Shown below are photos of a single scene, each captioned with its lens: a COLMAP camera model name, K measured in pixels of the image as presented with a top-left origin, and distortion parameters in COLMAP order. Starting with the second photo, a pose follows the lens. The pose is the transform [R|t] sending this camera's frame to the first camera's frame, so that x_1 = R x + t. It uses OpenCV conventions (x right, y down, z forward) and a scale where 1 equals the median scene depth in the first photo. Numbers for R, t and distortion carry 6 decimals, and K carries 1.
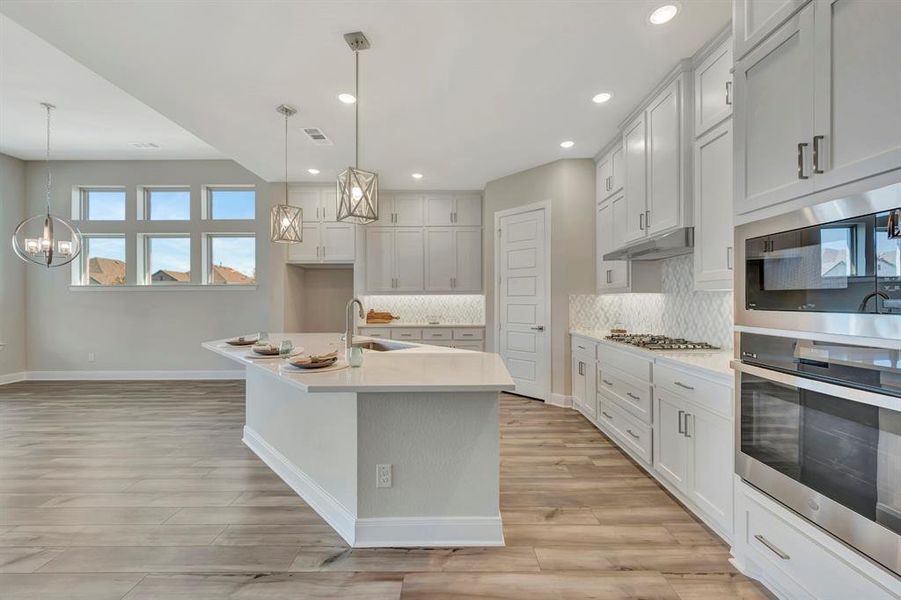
lens RADIAL K [[357.6, 0, 454.9], [0, 357.6, 298.6], [0, 0, 1]] dist [-0.000638, 0.000809]
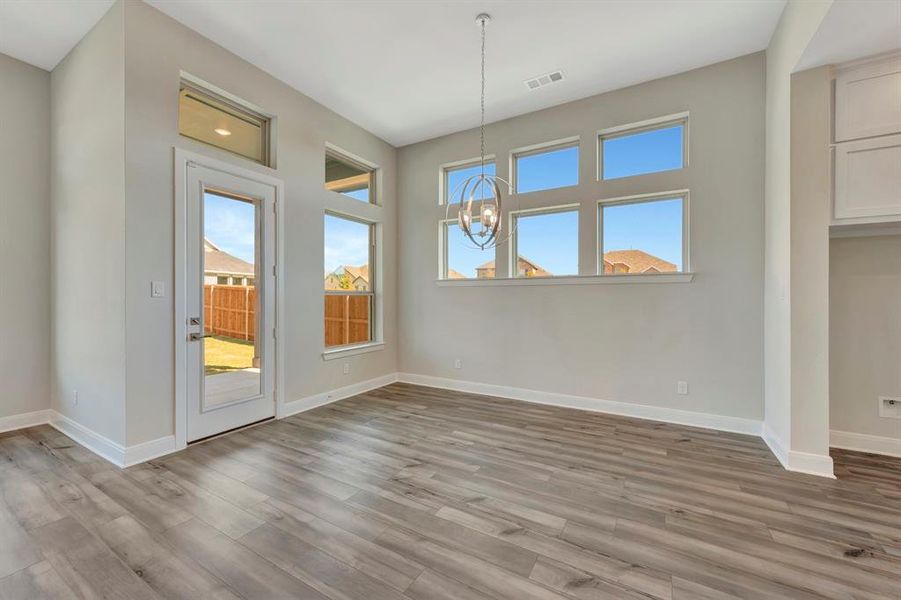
lens RADIAL K [[357.6, 0, 454.7], [0, 357.6, 298.2], [0, 0, 1]] dist [-0.000638, 0.000809]
pose [[0.866860, 0.005680, -0.498519, -0.821488], [-0.002071, 0.999967, 0.007792, 0.001258], [0.498548, -0.005722, 0.866843, 0.356224]]
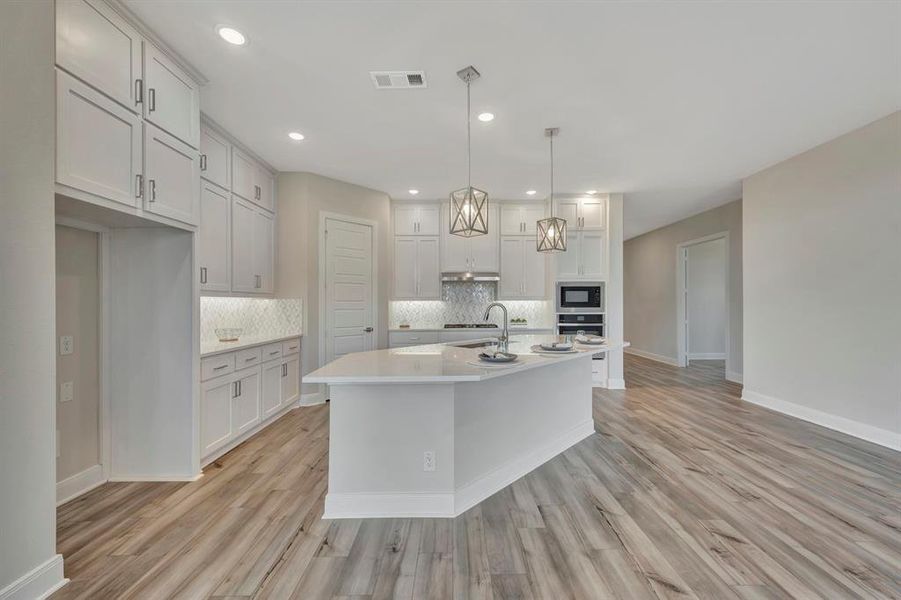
lens RADIAL K [[357.6, 0, 455.4], [0, 357.6, 303.6], [0, 0, 1]] dist [-0.000638, 0.000809]
pose [[-0.009717, 0.003962, 0.999945, -0.962069], [-0.001652, 0.999991, -0.003978, 0.004096], [-0.999951, -0.001691, -0.009710, 0.772416]]
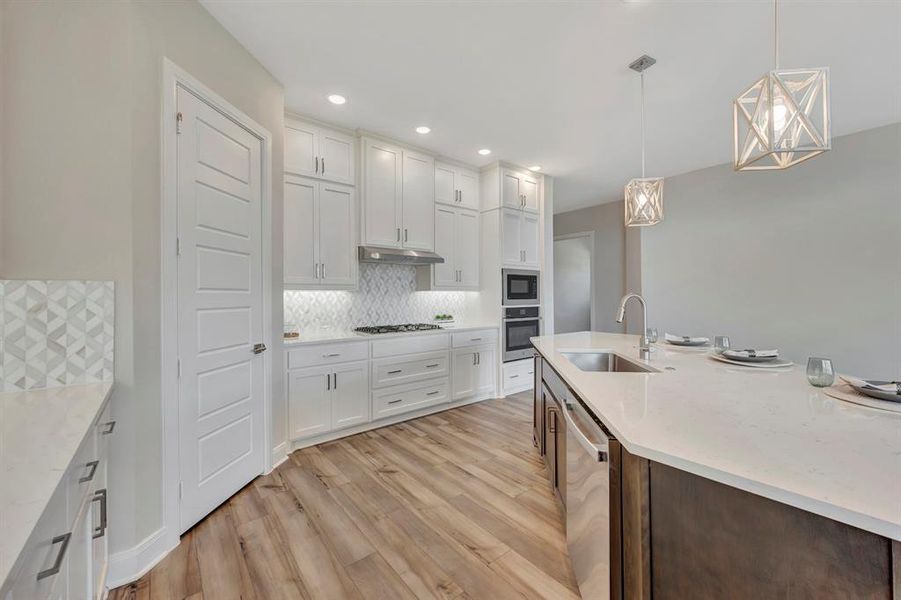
lens RADIAL K [[357.6, 0, 451.5], [0, 357.6, 294.0], [0, 0, 1]] dist [-0.000638, 0.000809]
pose [[-0.626197, 0.009438, 0.779608, -0.410699], [0.004209, 0.999953, -0.008725, 0.004375], [-0.779653, -0.002182, -0.626208, 1.175114]]
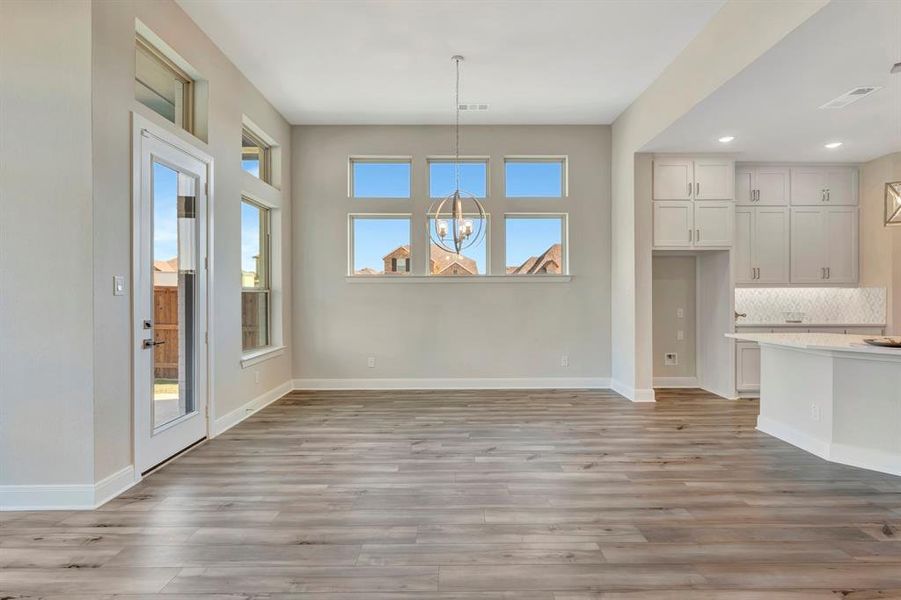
lens RADIAL K [[428.8, 0, 456.0], [0, 428.8, 295.2], [0, 0, 1]] dist [0.001459, 0.000709]
pose [[0.999966, 0.000390, 0.008288, -1.133611], [-0.000456, 0.999968, 0.007998, -0.000620], [-0.008284, -0.008001, 0.999934, 0.000623]]
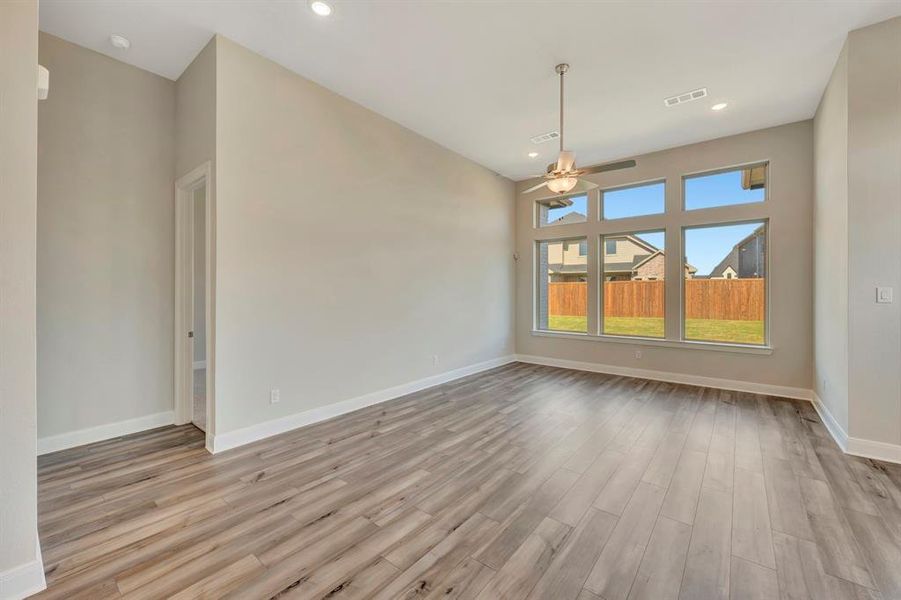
lens RADIAL K [[357.6, 0, 456.7], [0, 357.6, 296.9], [0, 0, 1]] dist [-0.000638, 0.000809]
pose [[-0.618618, 0.009016, -0.785640, -0.601211], [0.004281, 0.999958, 0.008104, -0.014680], [0.785680, 0.001650, -0.618630, 0.442232]]
